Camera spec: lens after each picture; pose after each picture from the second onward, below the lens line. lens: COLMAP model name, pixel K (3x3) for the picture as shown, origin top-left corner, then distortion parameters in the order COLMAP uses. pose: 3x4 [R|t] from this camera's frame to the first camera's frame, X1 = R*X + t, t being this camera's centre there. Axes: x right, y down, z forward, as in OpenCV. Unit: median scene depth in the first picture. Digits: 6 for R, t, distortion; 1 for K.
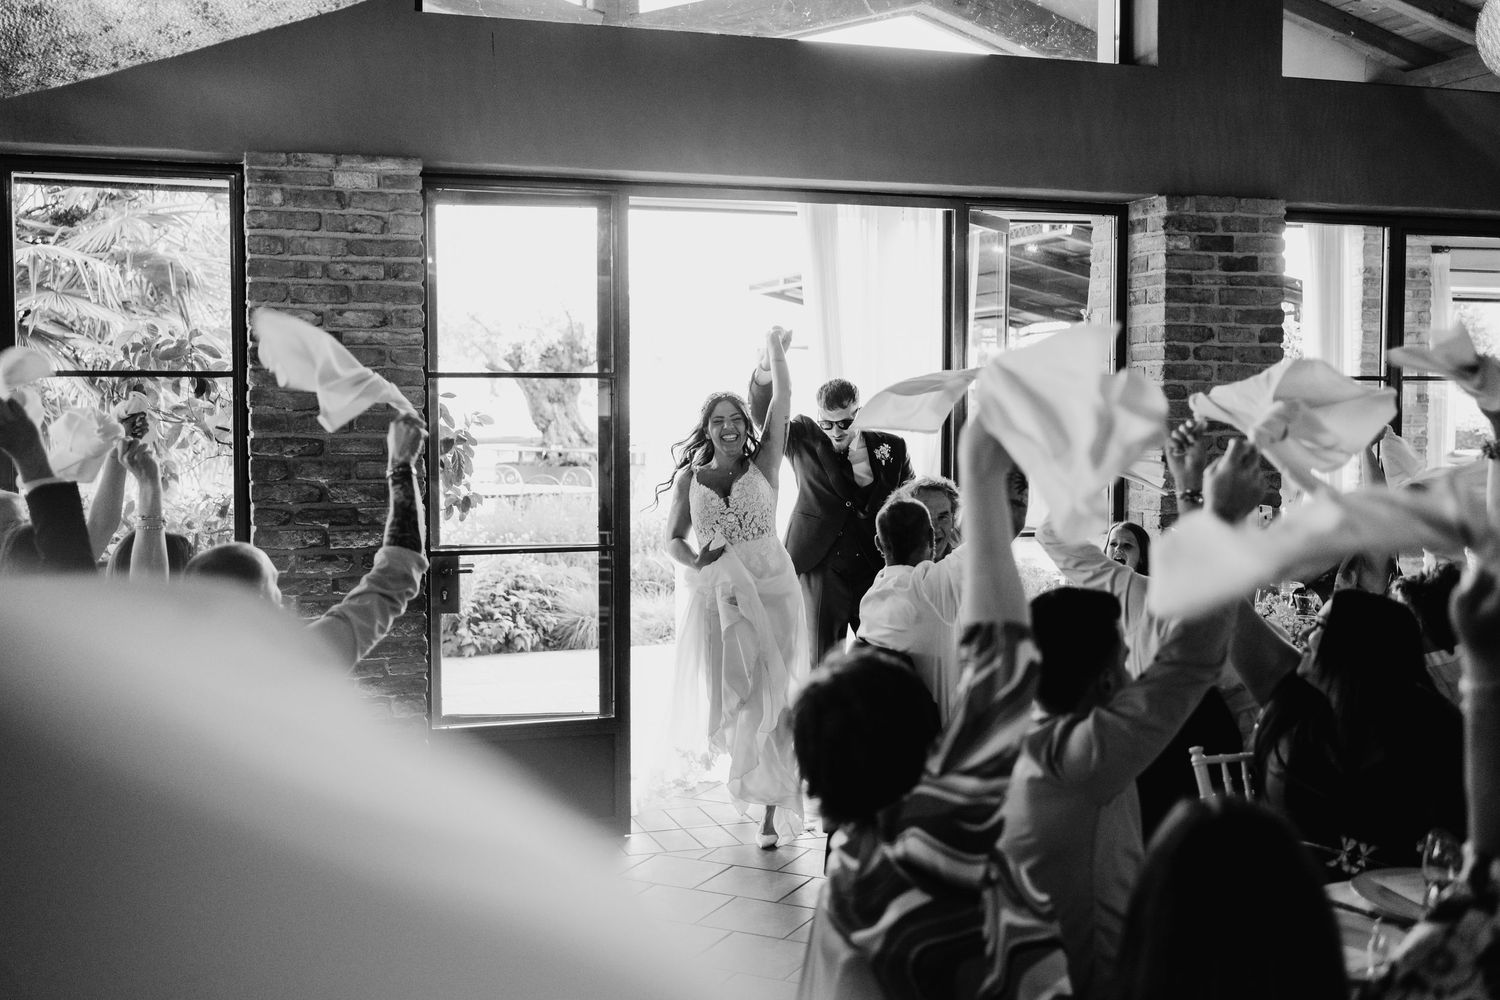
lens RADIAL K [[1575.2, 0, 749.9], [0, 1575.2, 469.5], [0, 0, 1]] dist [-0.009434, 0.009596]
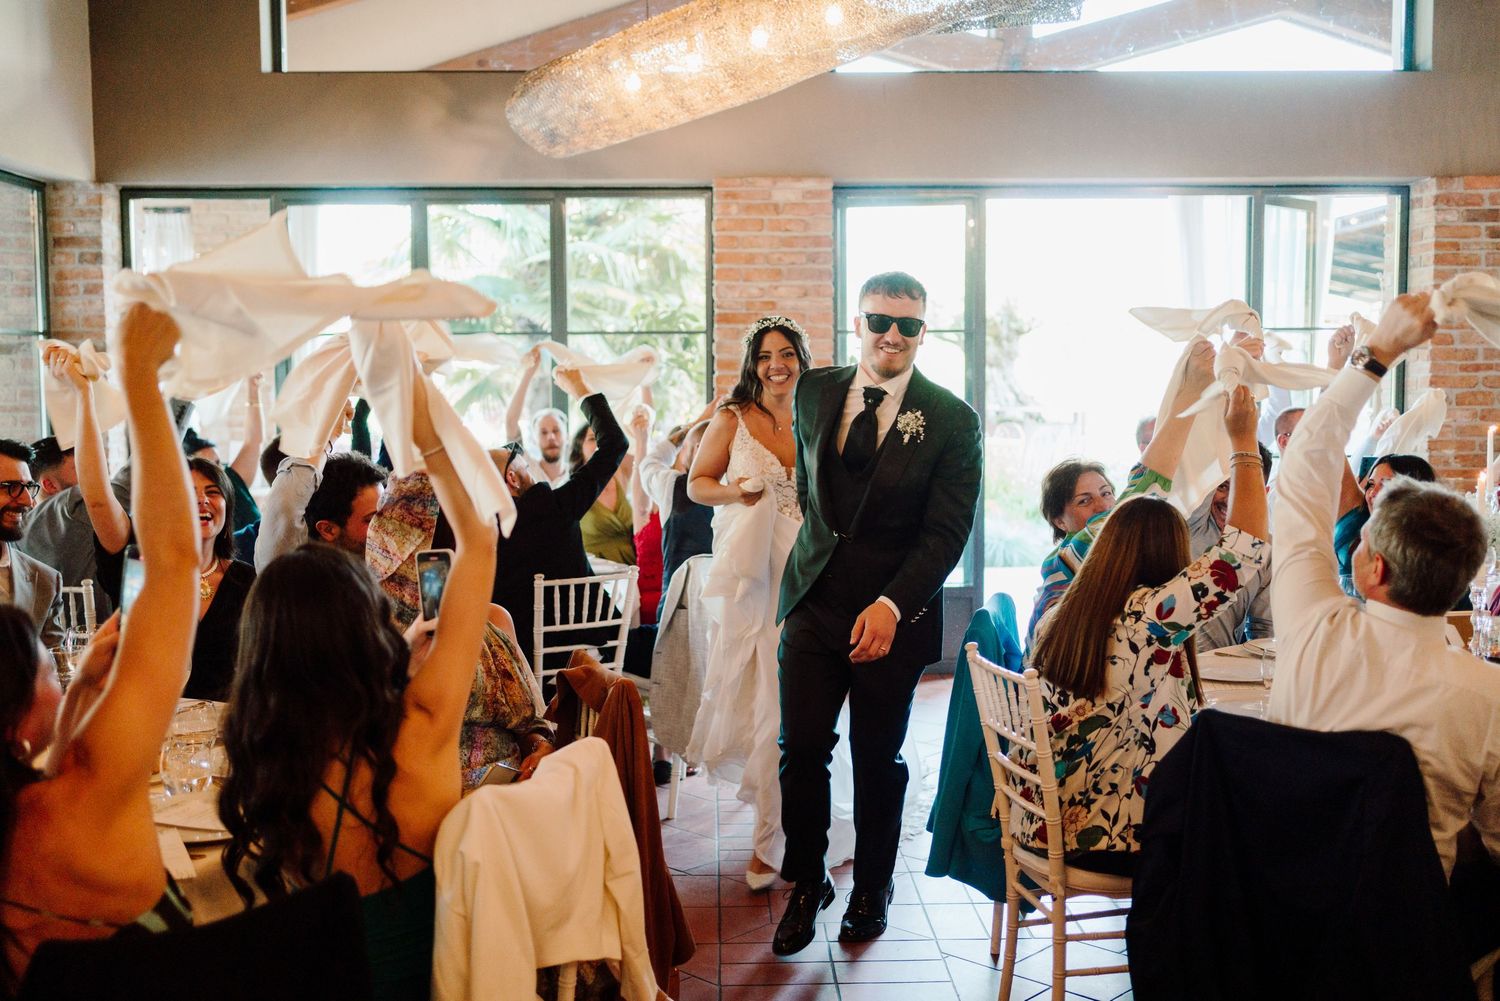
lens RADIAL K [[1575.2, 0, 749.9], [0, 1575.2, 470.0], [0, 0, 1]] dist [-0.009434, 0.009596]
pose [[0.952982, 0.013448, -0.302727, 0.130231], [-0.009059, 0.999833, 0.015899, 0.036968], [0.302890, -0.012409, 0.952945, -0.319422]]
